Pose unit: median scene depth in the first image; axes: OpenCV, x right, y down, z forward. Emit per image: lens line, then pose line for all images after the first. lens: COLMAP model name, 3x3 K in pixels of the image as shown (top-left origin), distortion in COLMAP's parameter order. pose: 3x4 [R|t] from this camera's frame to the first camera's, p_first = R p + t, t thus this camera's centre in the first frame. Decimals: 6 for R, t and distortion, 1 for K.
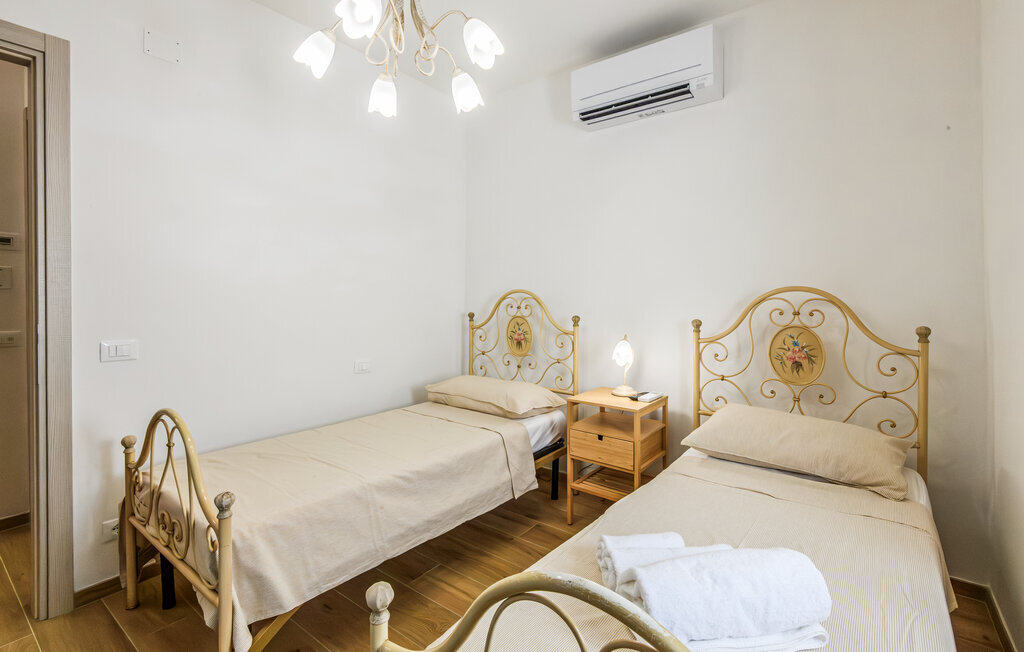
lens RADIAL K [[459.1, 0, 535.9], [0, 459.1, 293.1], [0, 0, 1]] dist [0.001038, -0.000031]
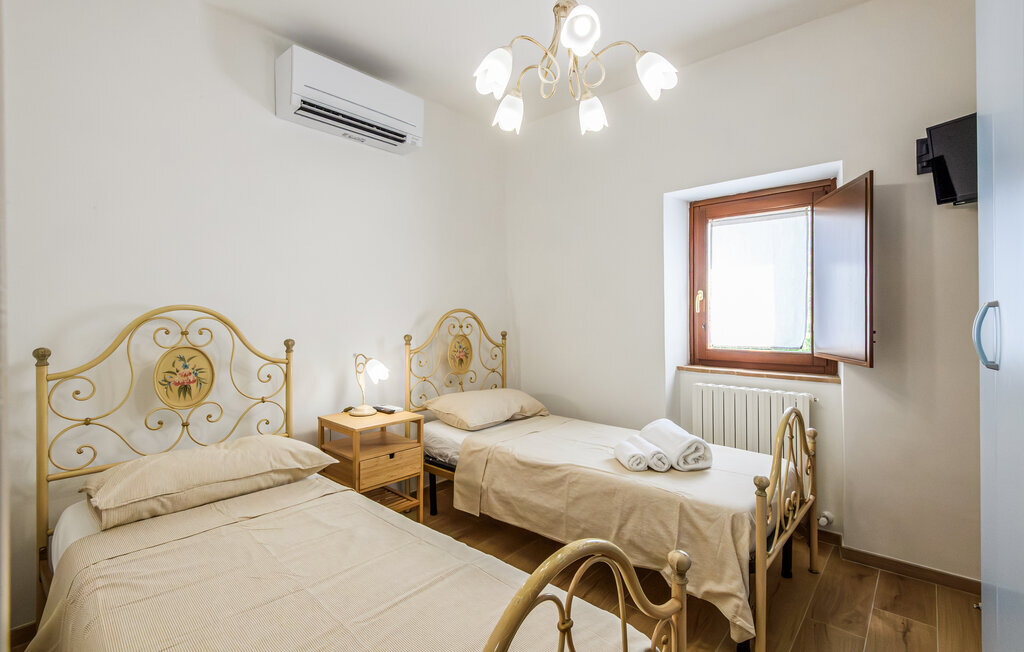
lens RADIAL K [[483.0, 0, 492.3], [0, 483.0, 306.7], [0, 0, 1]] dist [0.000228, -0.000319]
pose [[0.095365, 0.015345, 0.995324, -0.709863], [-0.005827, 0.999873, -0.014857, 0.001404], [-0.995425, -0.004382, 0.095443, 0.530277]]
